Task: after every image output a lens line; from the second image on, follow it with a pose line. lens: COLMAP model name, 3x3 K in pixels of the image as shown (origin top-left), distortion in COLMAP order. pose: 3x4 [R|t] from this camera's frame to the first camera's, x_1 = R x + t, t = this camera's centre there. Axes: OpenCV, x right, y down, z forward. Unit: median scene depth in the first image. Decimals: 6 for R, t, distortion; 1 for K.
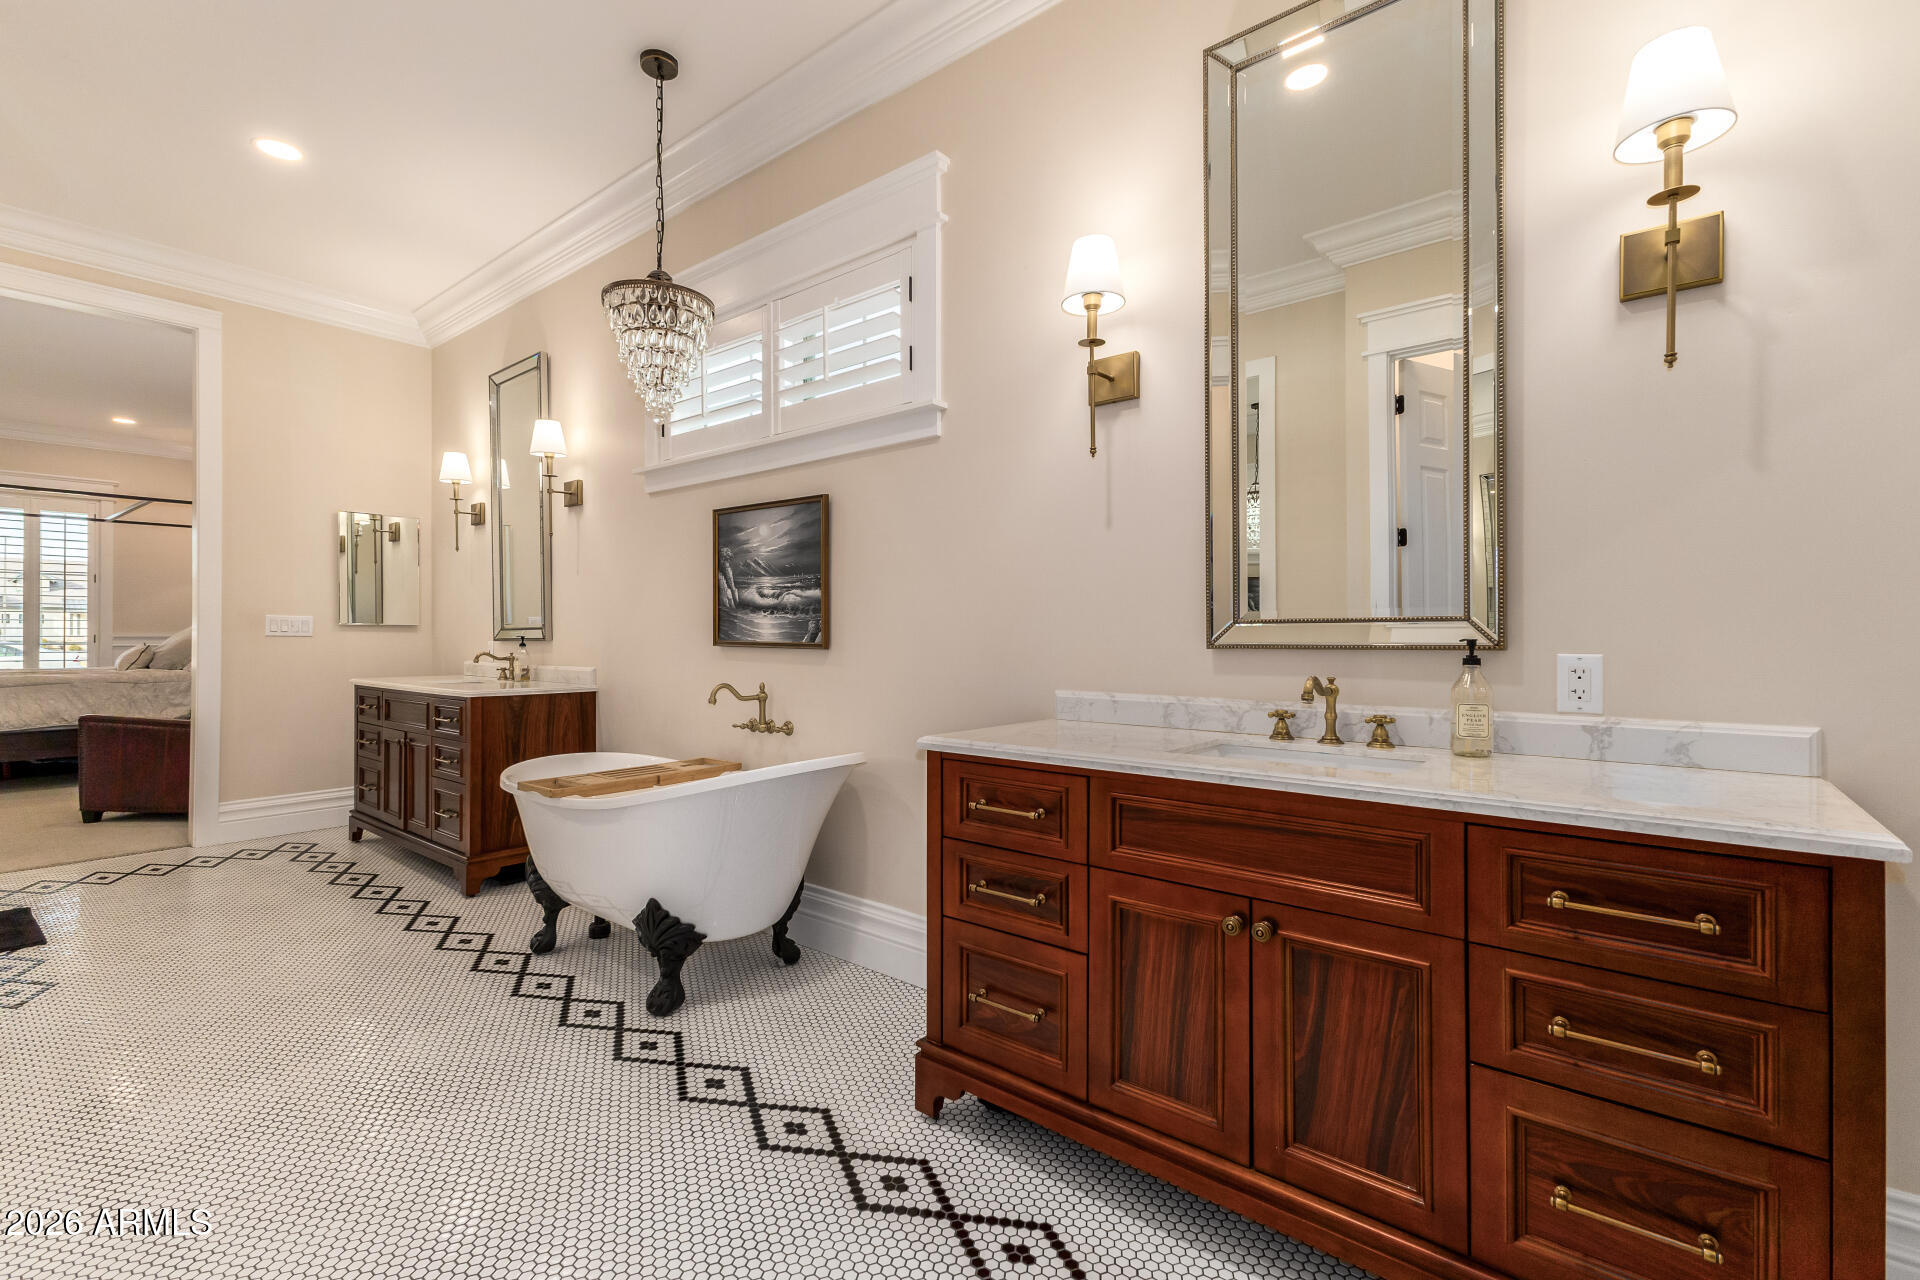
lens RADIAL K [[830.0, 0, 966.6], [0, 830.0, 626.1], [0, 0, 1]] dist [0.013500, -0.003988]
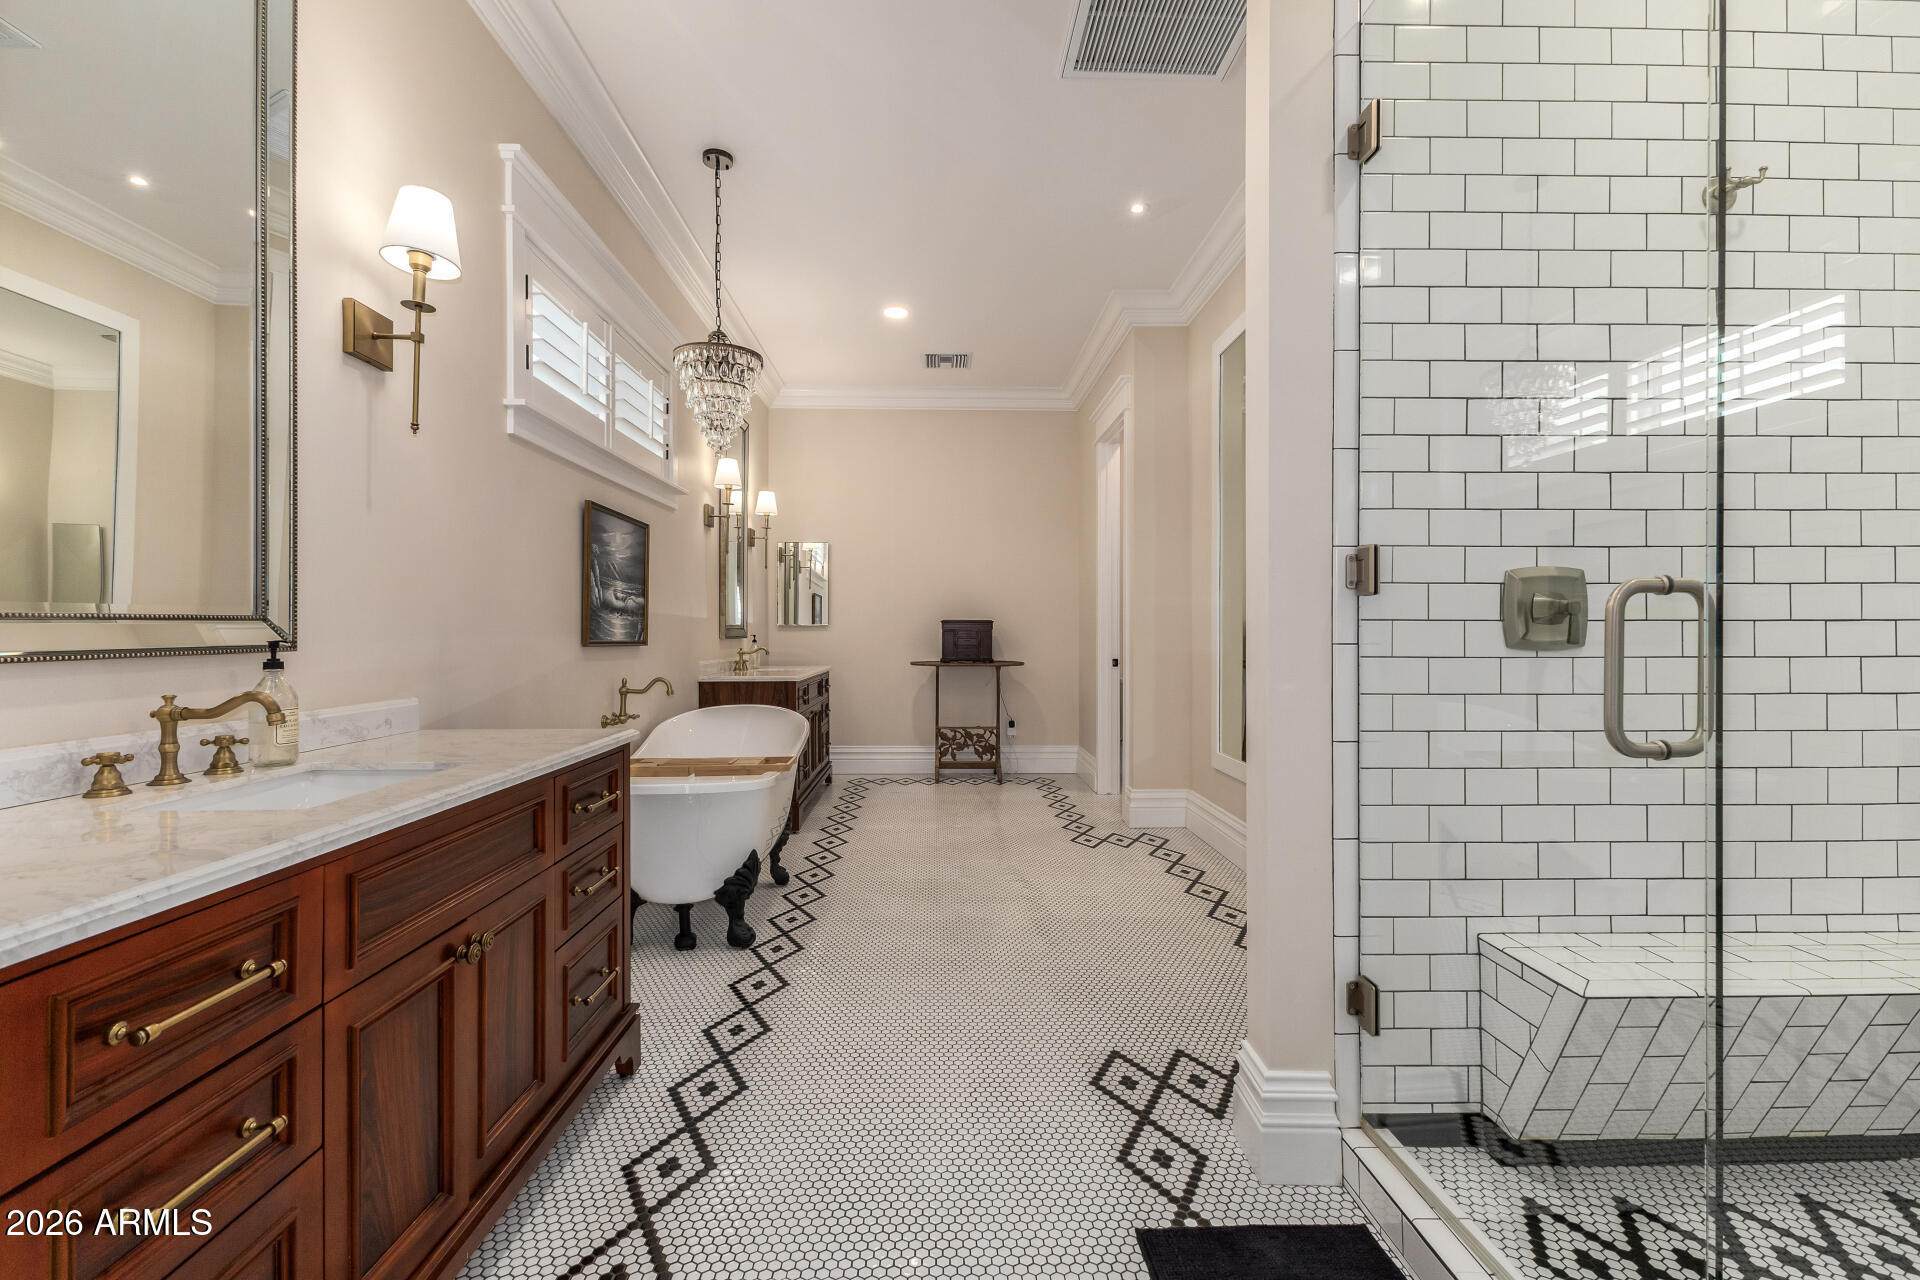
lens RADIAL K [[830.0, 0, 957.8], [0, 830.0, 627.4], [0, 0, 1]] dist [0.013500, -0.003988]
pose [[-0.646138, 0.006293, 0.763194, -1.416470], [-0.003888, 0.999926, -0.011536, 0.012445], [-0.763210, -0.010421, -0.646066, 1.423574]]
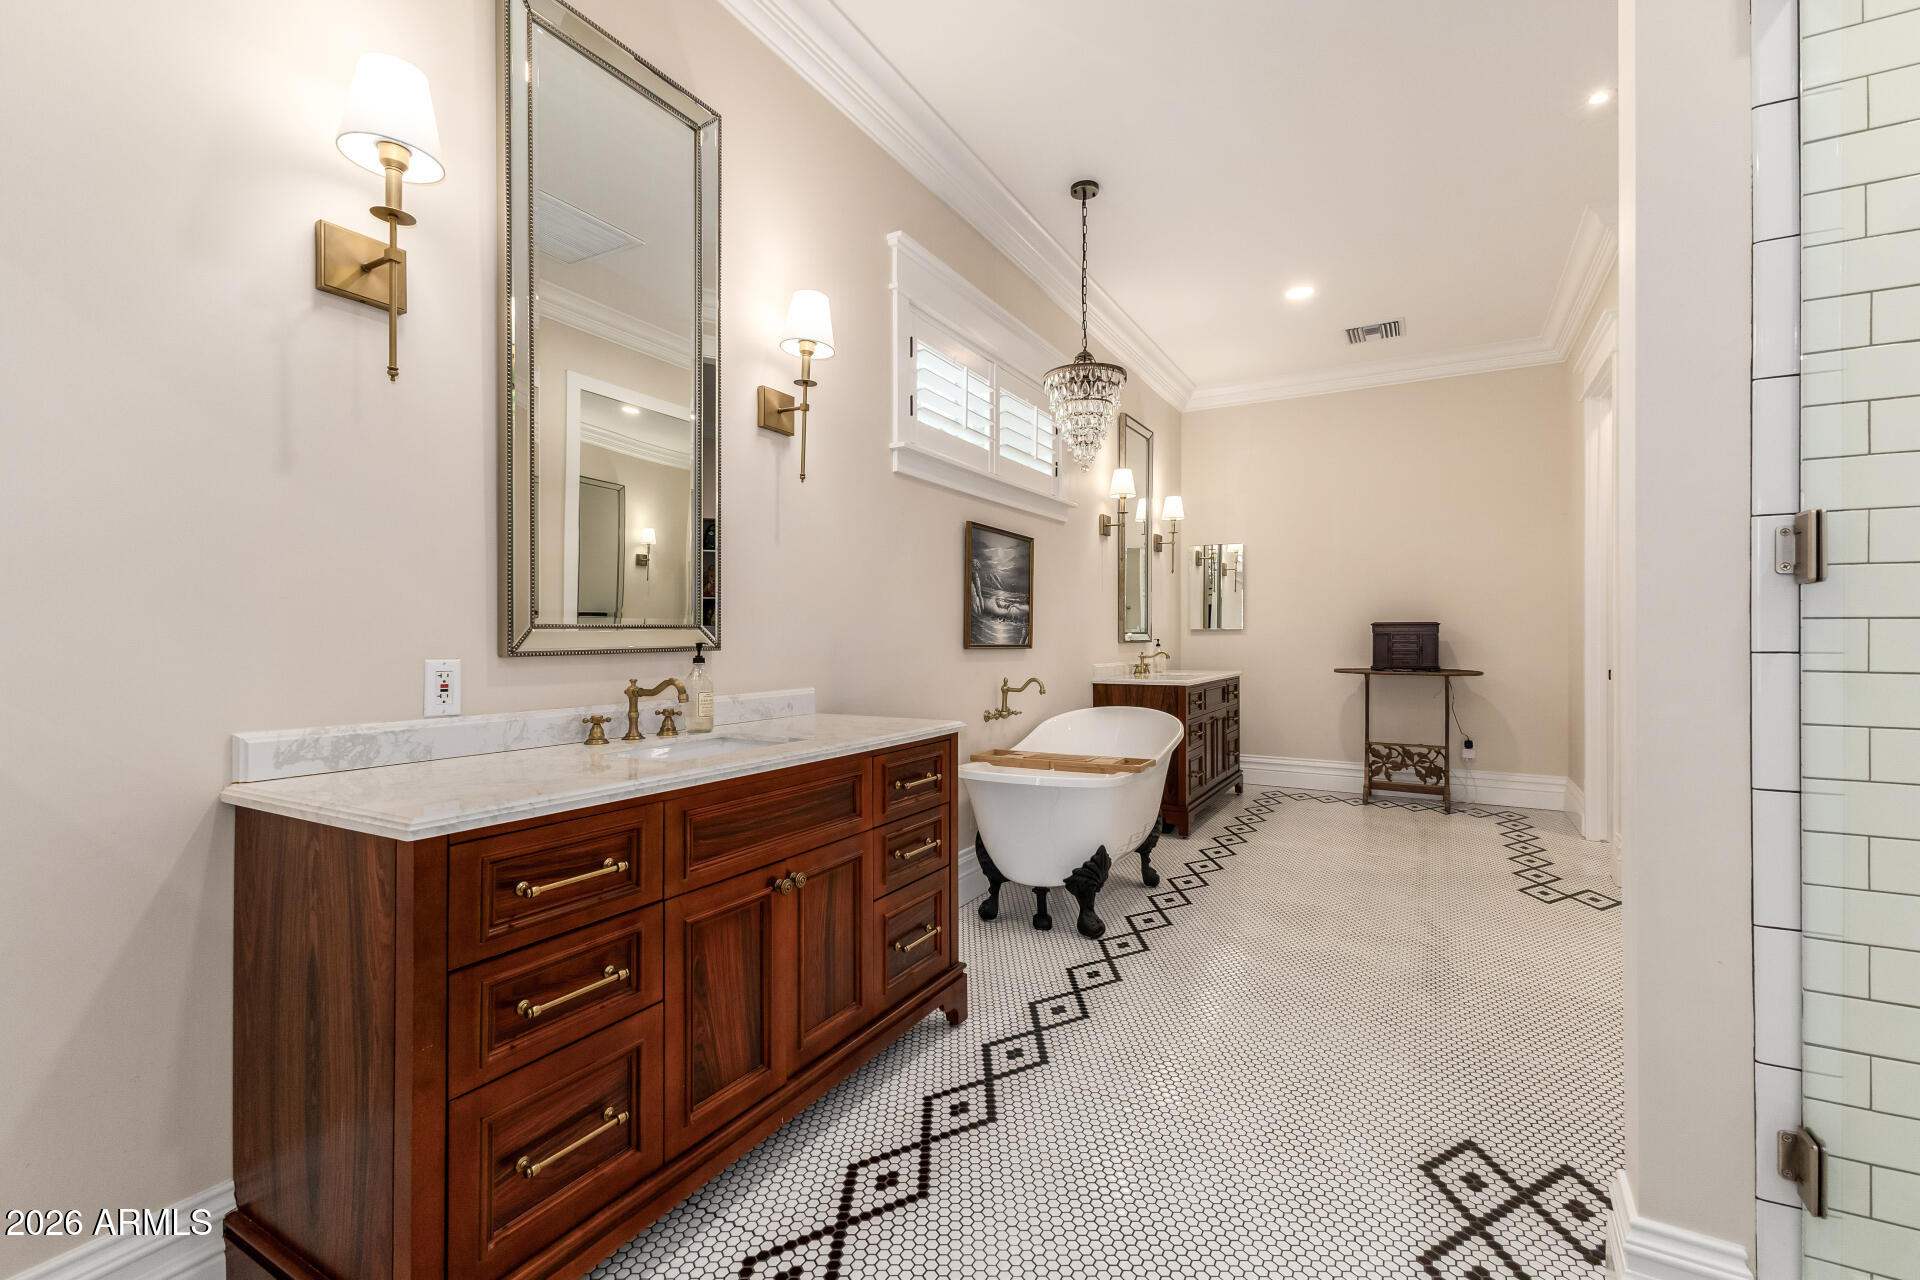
lens RADIAL K [[830.0, 0, 967.3], [0, 830.0, 627.9], [0, 0, 1]] dist [0.013500, -0.003988]
pose [[-0.161620, 0.012025, 0.986780, -1.494705], [-0.005916, 0.999896, -0.013154, 0.011747], [-0.986835, -0.007964, -0.161532, 1.299851]]
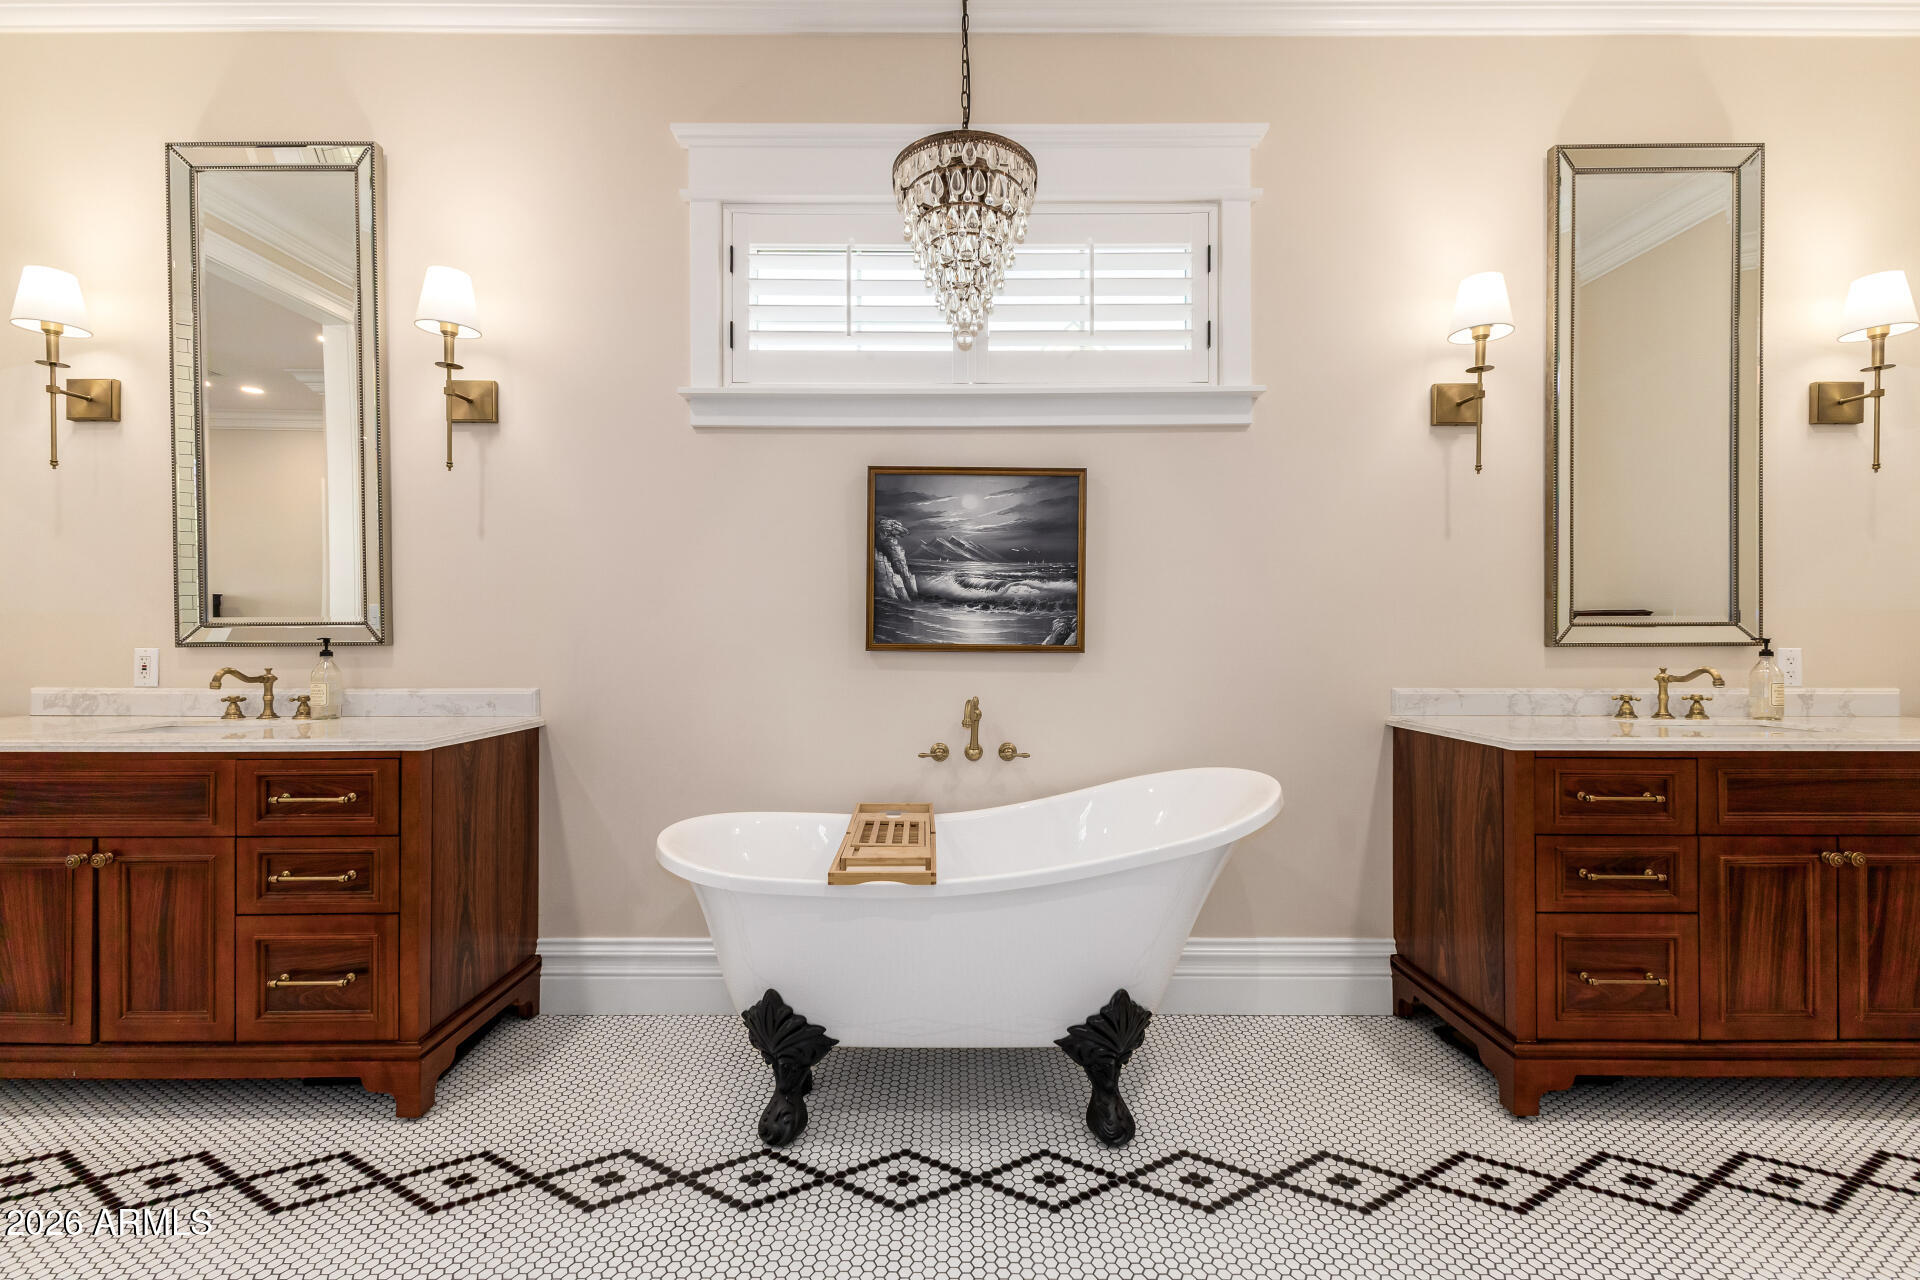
lens RADIAL K [[830.0, 0, 956.3], [0, 830.0, 629.1], [0, 0, 1]] dist [0.013500, -0.003988]
pose [[0.779633, 0.006439, 0.626204, -0.778216], [-0.005793, 0.999979, -0.003070, 0.006979], [-0.626210, -0.001234, 0.779653, 0.416337]]
